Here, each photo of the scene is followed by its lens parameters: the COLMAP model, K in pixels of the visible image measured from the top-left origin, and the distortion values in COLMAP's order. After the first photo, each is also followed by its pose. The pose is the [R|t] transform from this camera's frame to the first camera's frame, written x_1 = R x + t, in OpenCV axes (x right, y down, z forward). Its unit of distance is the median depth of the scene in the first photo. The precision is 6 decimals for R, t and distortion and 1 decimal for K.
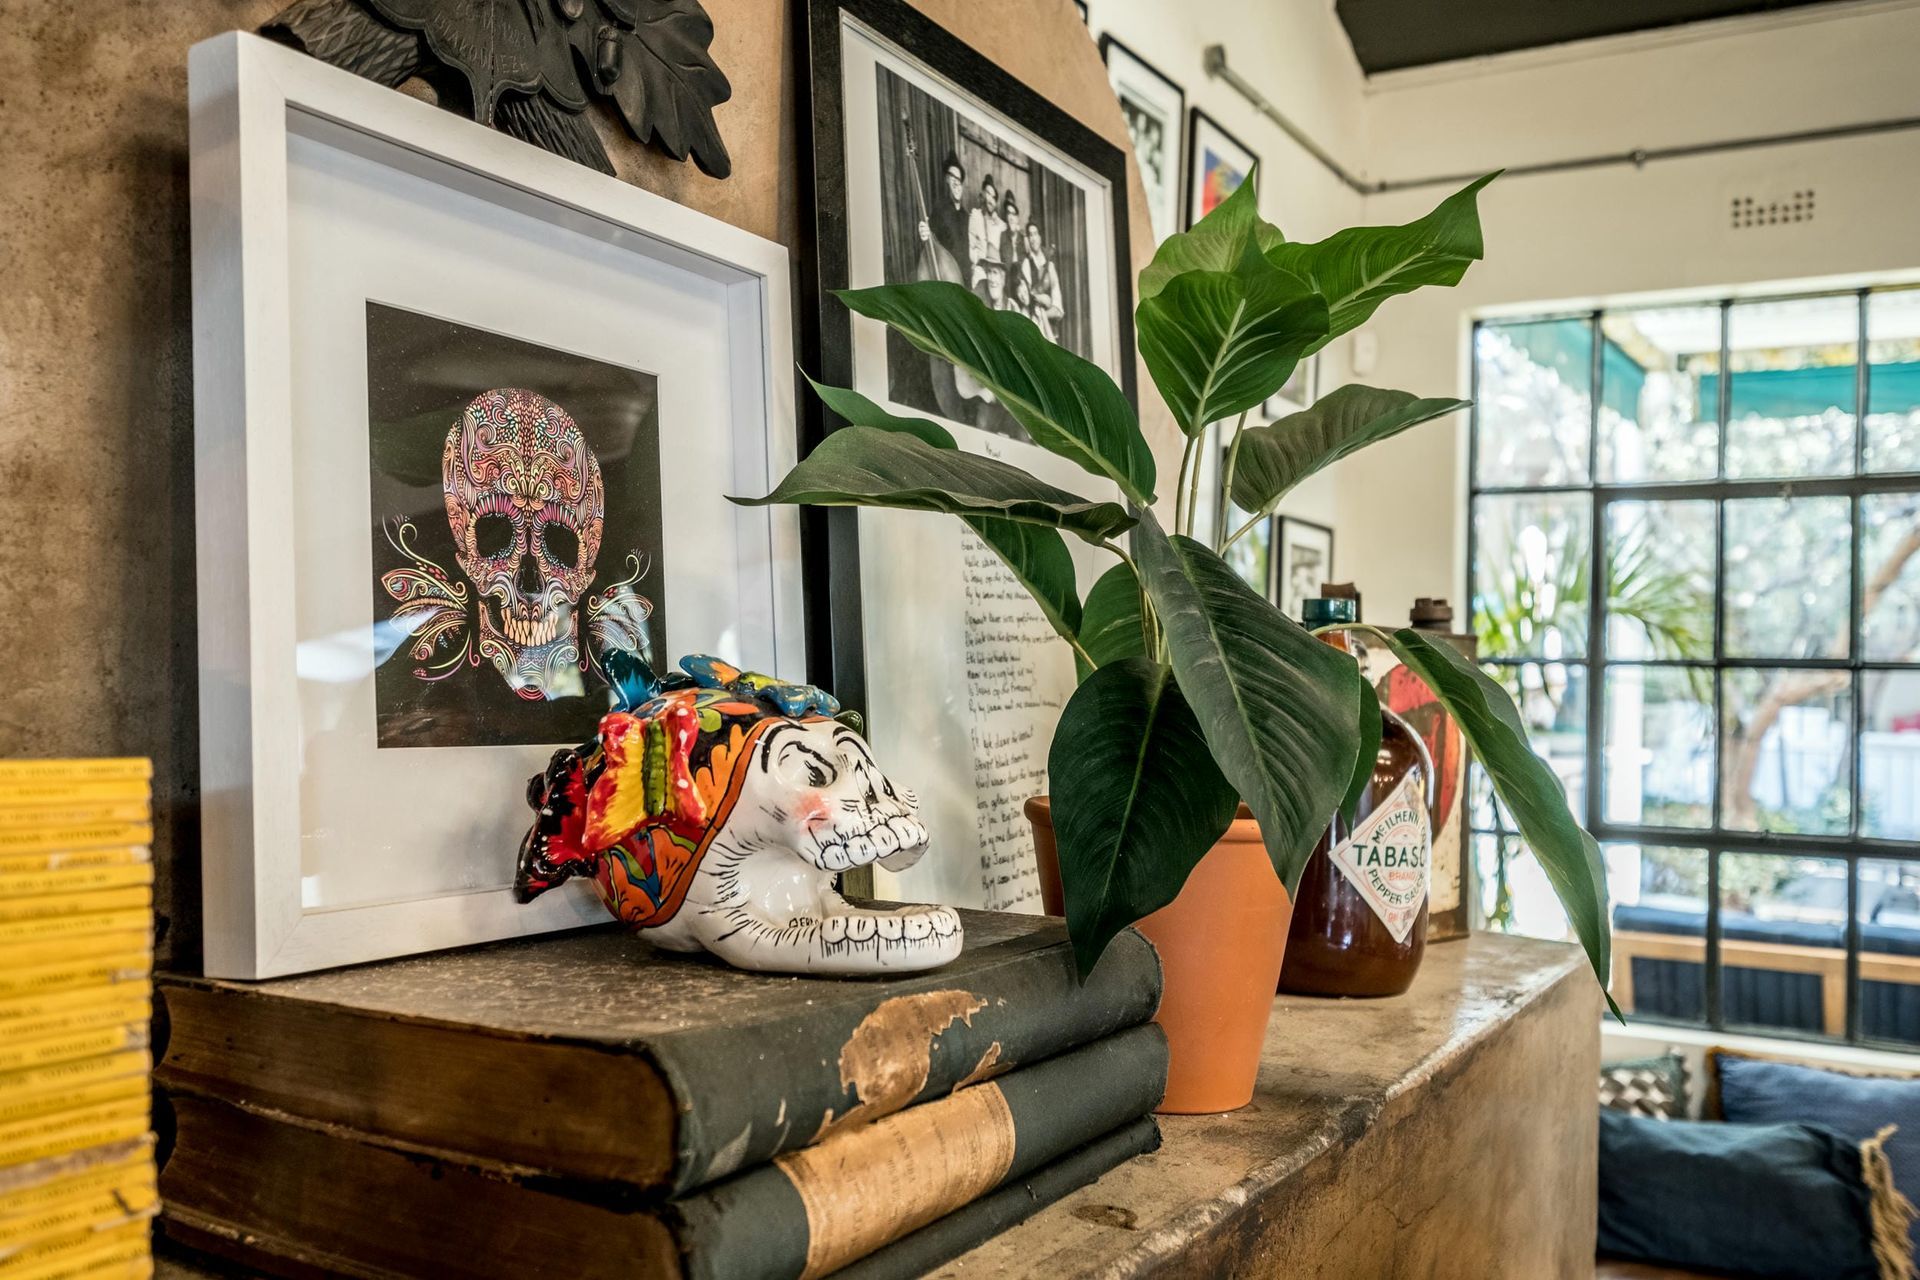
lens RADIAL K [[1721.4, 0, 957.1], [0, 1721.4, 641.9], [0, 0, 1]] dist [0.009302, -0.006494]
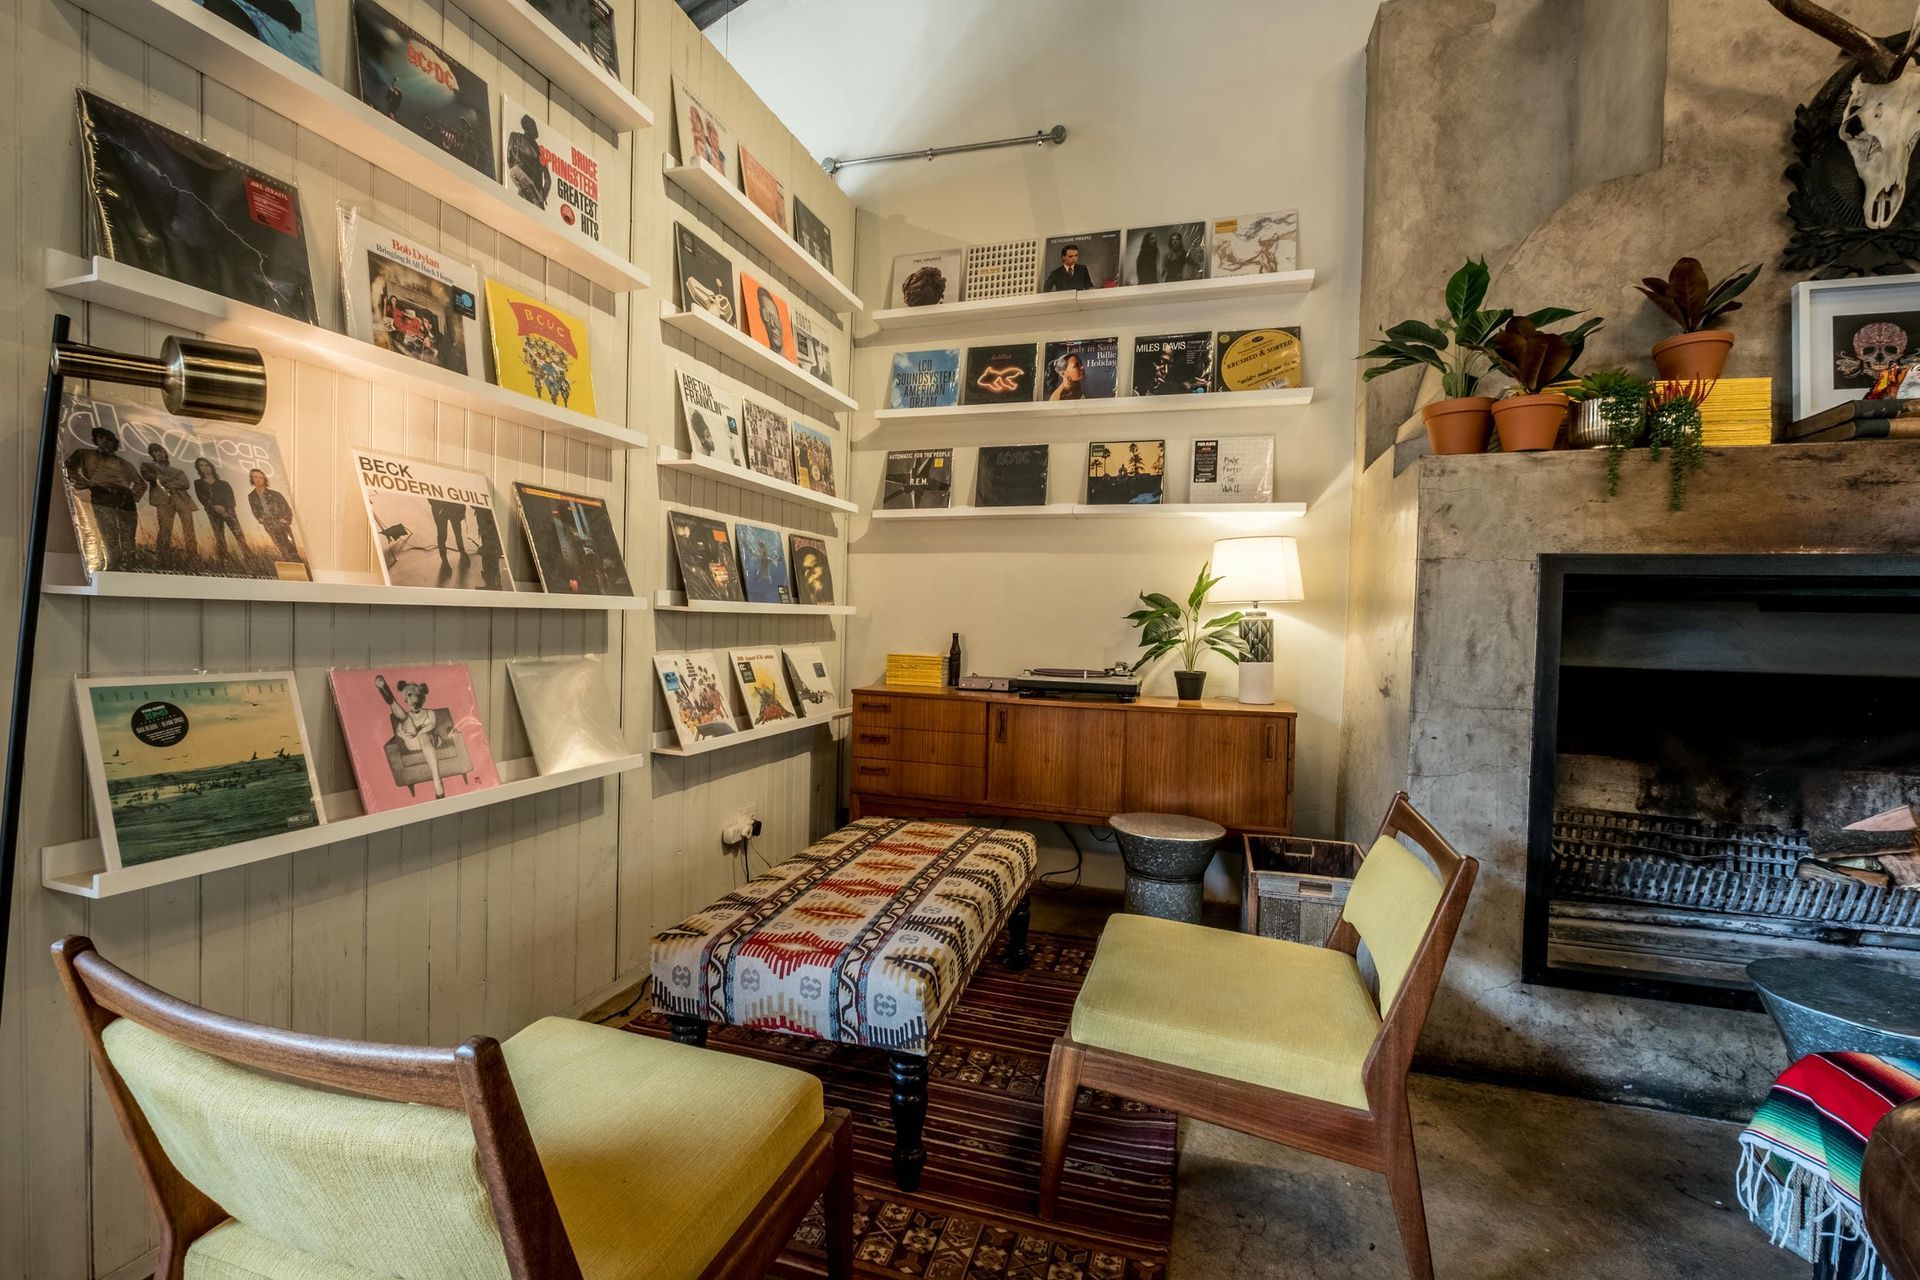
lens RADIAL K [[836.5, 0, 954.3], [0, 836.5, 640.0], [0, 0, 1]] dist [-0.003430, -0.000619]
pose [[0.224661, 0.002590, -0.974434, 1.396449], [0.003296, 0.999989, 0.003418, 0.707689], [0.974431, -0.003980, 0.224650, -2.047145]]
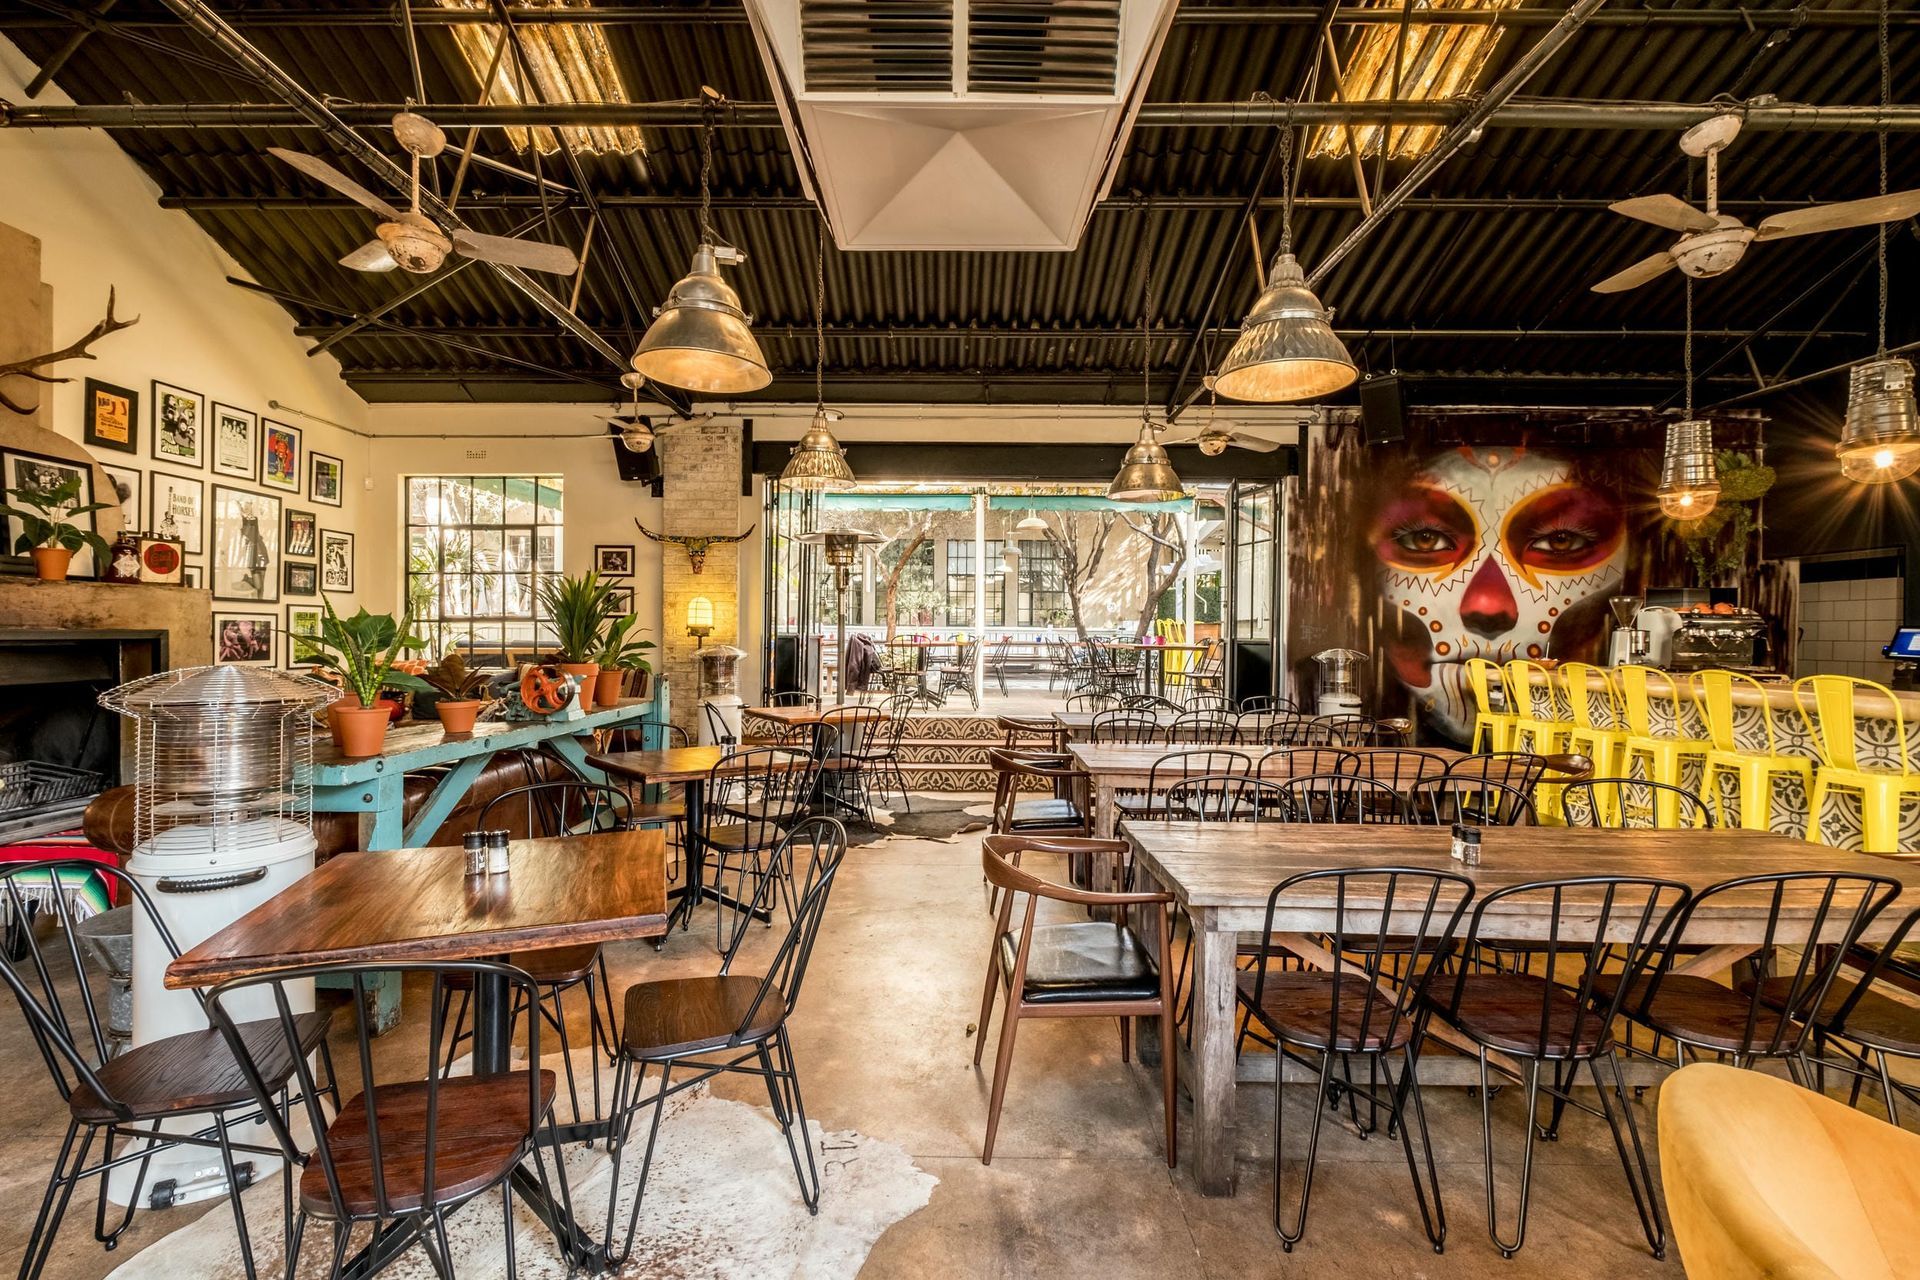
lens RADIAL K [[836.5, 0, 953.2], [0, 836.5, 638.7], [0, 0, 1]] dist [-0.003430, -0.000619]
pose [[0.868742, -0.024544, 0.494657, 2.126266], [0.006301, 0.999238, 0.038514, 0.440279], [-0.495225, -0.030342, 0.868235, -5.325455]]
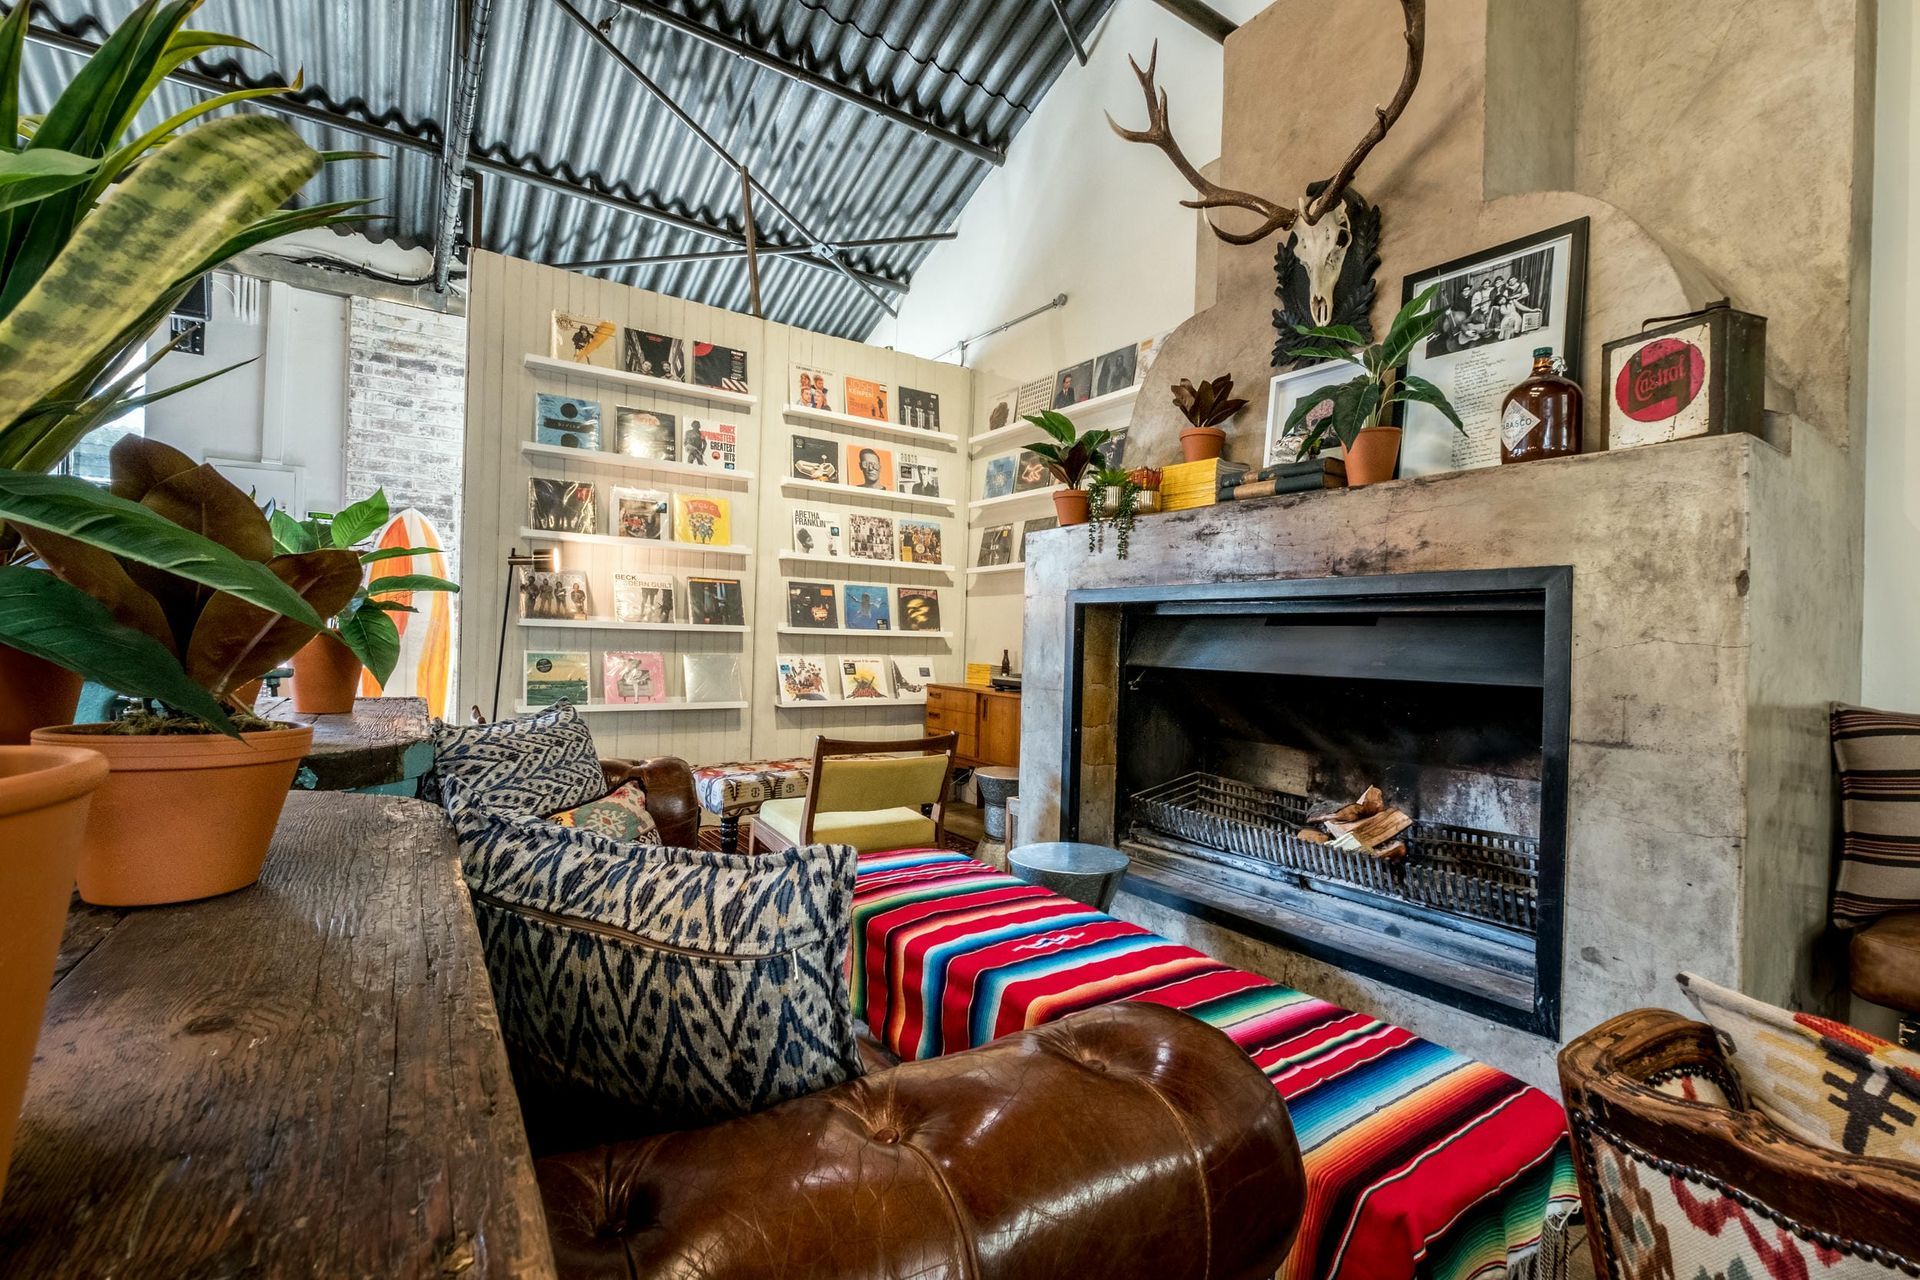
lens RADIAL K [[836.5, 0, 956.4], [0, 836.5, 640.7], [0, 0, 1]] dist [-0.003430, -0.000619]
pose [[-0.430260, -0.037931, -0.901908, 2.875726], [-0.020408, 0.999270, -0.032290, 0.818520], [0.902474, 0.004514, -0.430720, 0.979965]]
